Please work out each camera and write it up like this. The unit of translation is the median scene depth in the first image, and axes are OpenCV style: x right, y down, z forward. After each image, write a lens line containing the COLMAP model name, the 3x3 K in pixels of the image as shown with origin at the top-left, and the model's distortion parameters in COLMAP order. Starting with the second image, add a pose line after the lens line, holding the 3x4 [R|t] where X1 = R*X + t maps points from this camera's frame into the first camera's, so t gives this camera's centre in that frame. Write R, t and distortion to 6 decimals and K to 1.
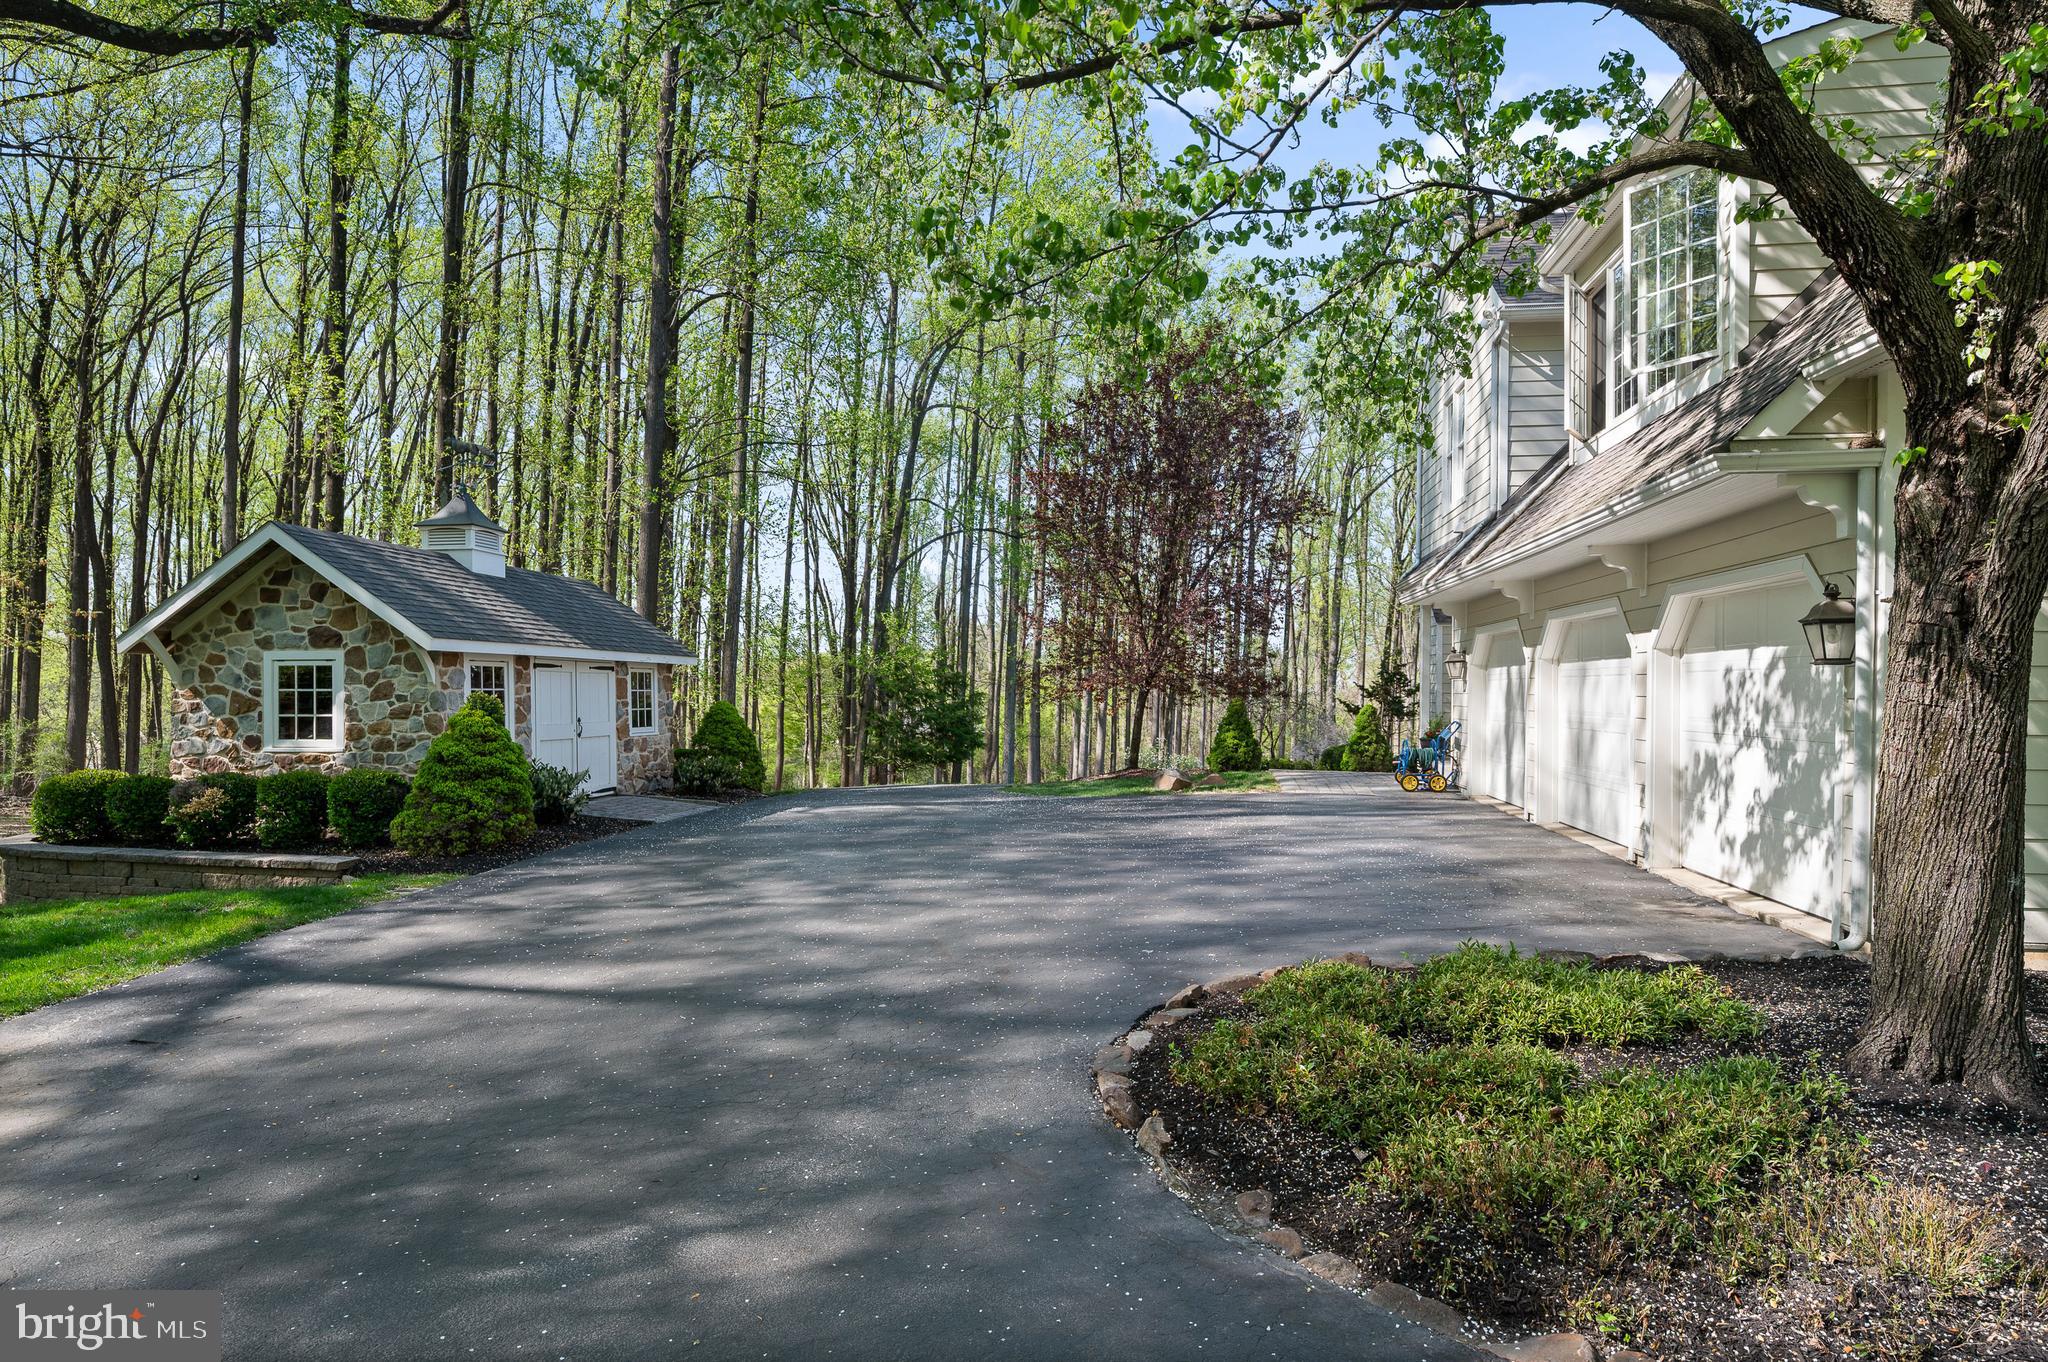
lens RADIAL K [[1177.8, 0, 1025.2], [0, 1177.8, 679.6], [0, 0, 1]] dist [-0.002961, -0.000302]
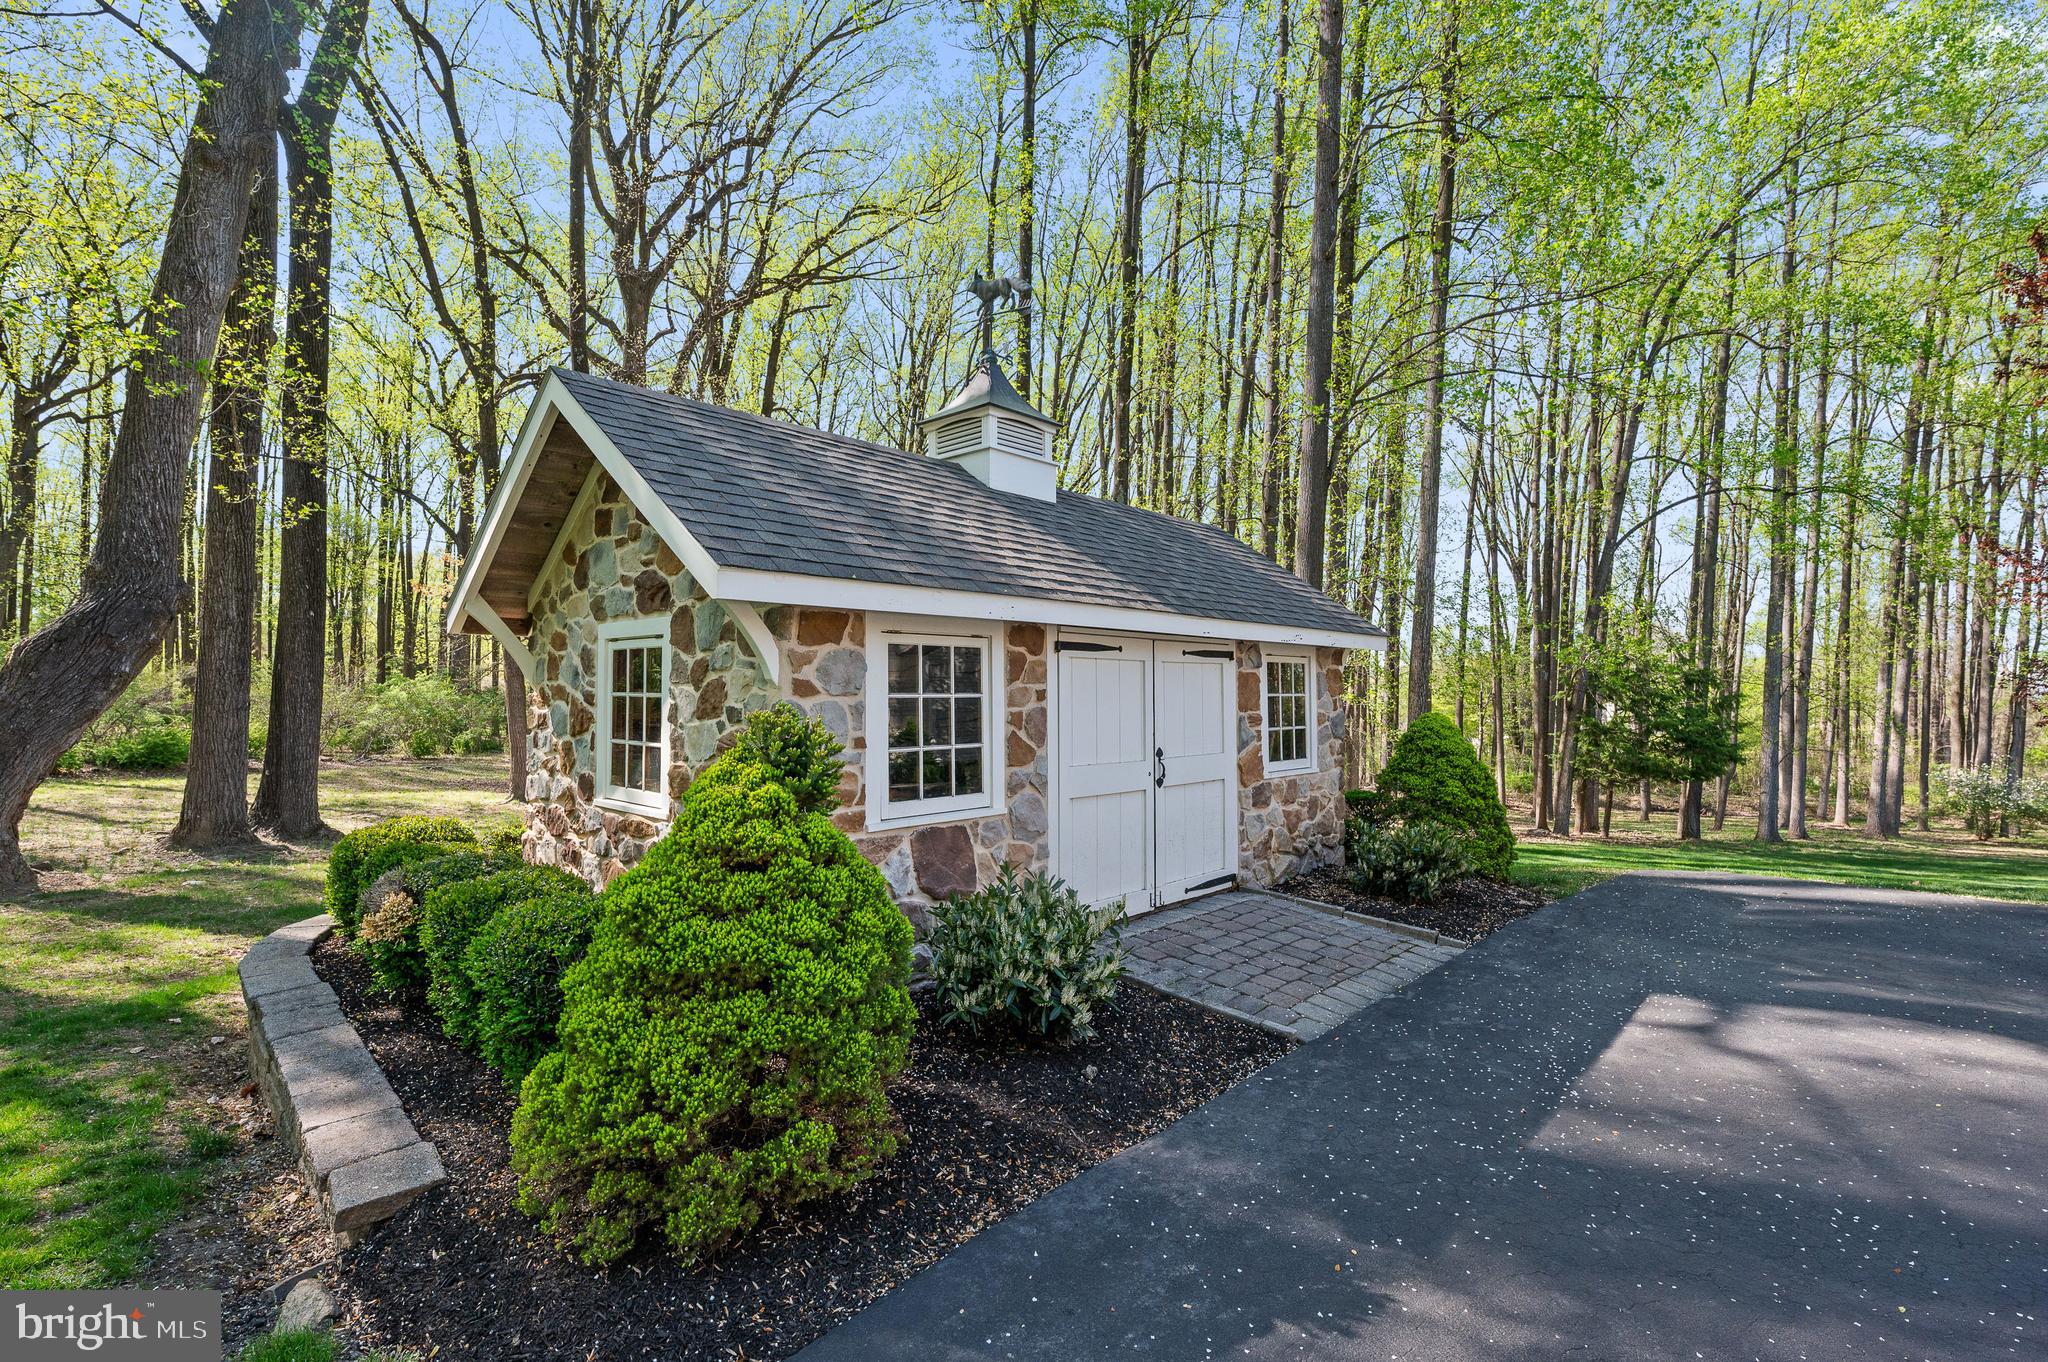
lens RADIAL K [[939.7, 0, 1022.7], [0, 939.7, 685.9], [0, 0, 1]] dist [-0.002905, -0.000109]
pose [[0.813803, 0.003417, -0.581131, -0.172513], [0.001507, 0.999967, 0.007991, 0.001334], [0.581139, -0.007379, 0.813771, 0.577078]]
